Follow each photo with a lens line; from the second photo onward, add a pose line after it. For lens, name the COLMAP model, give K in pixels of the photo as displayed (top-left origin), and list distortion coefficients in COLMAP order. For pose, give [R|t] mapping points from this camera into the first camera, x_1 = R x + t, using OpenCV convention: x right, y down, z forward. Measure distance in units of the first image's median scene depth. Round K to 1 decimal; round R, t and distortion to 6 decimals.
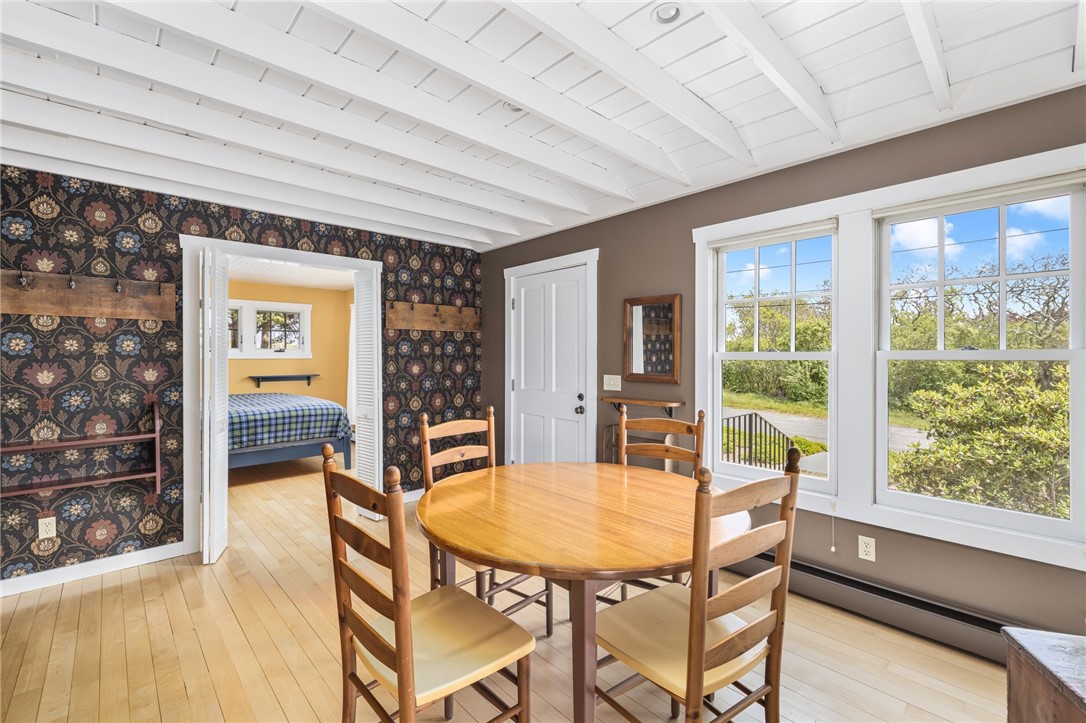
lens RADIAL K [[464.5, 0, 531.4], [0, 464.5, 356.4], [0, 0, 1]] dist [0.001271, -0.001821]
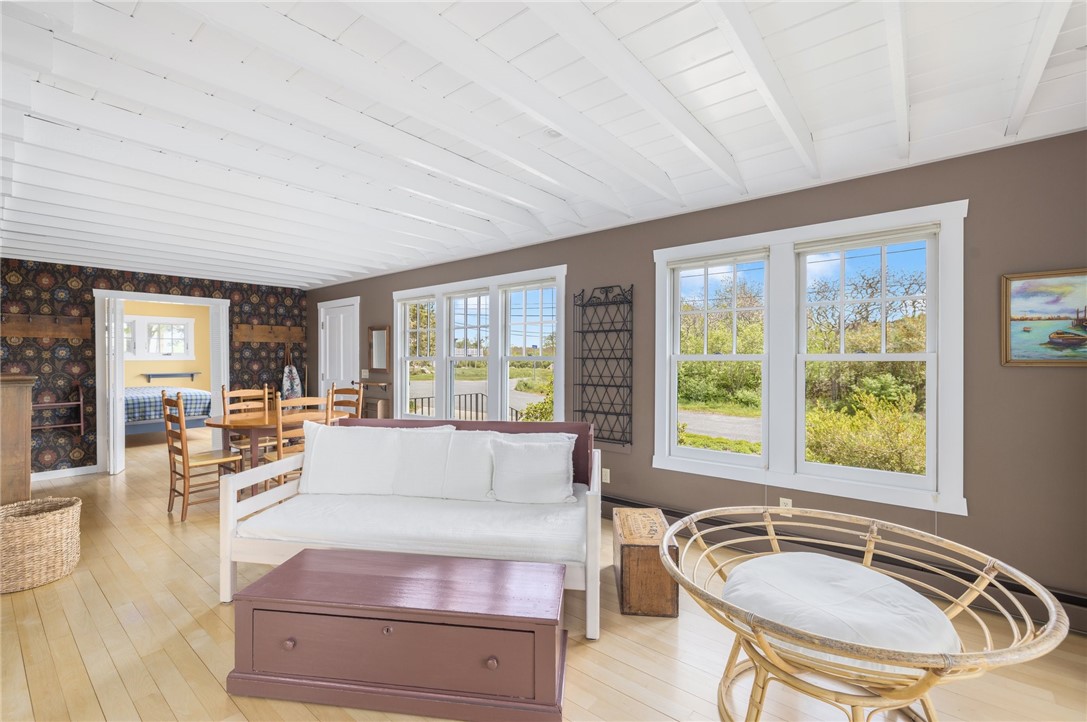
lens RADIAL K [[464.9, 0, 521.6], [0, 464.9, 362.7], [0, 0, 1]] dist [0.001271, -0.001821]
pose [[0.991492, -0.001731, 0.130154, 0.537915], [0.000515, 0.999956, 0.009374, -0.001472], [-0.130165, -0.009227, 0.991449, -0.829322]]
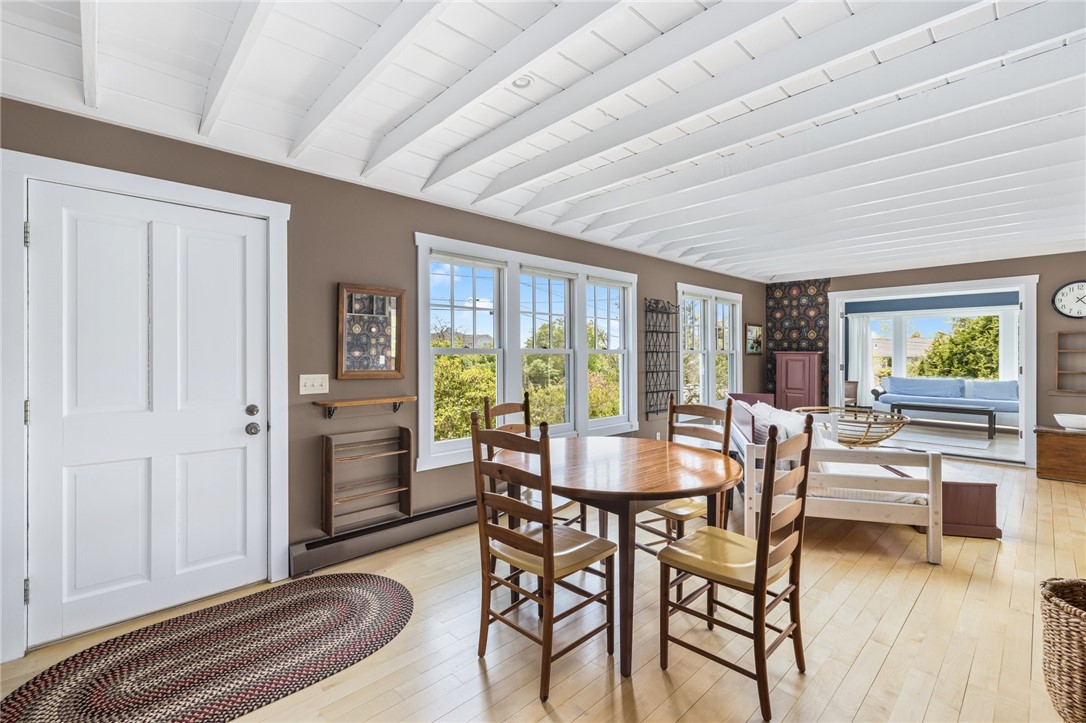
lens RADIAL K [[464.5, 0, 556.7], [0, 464.5, 353.6], [0, 0, 1]] dist [0.001271, -0.001821]
pose [[-0.021008, -0.008652, 0.999742, -0.636691], [-0.007818, 0.999933, 0.008489, -0.005348], [-0.999749, -0.007638, -0.021074, 0.611841]]
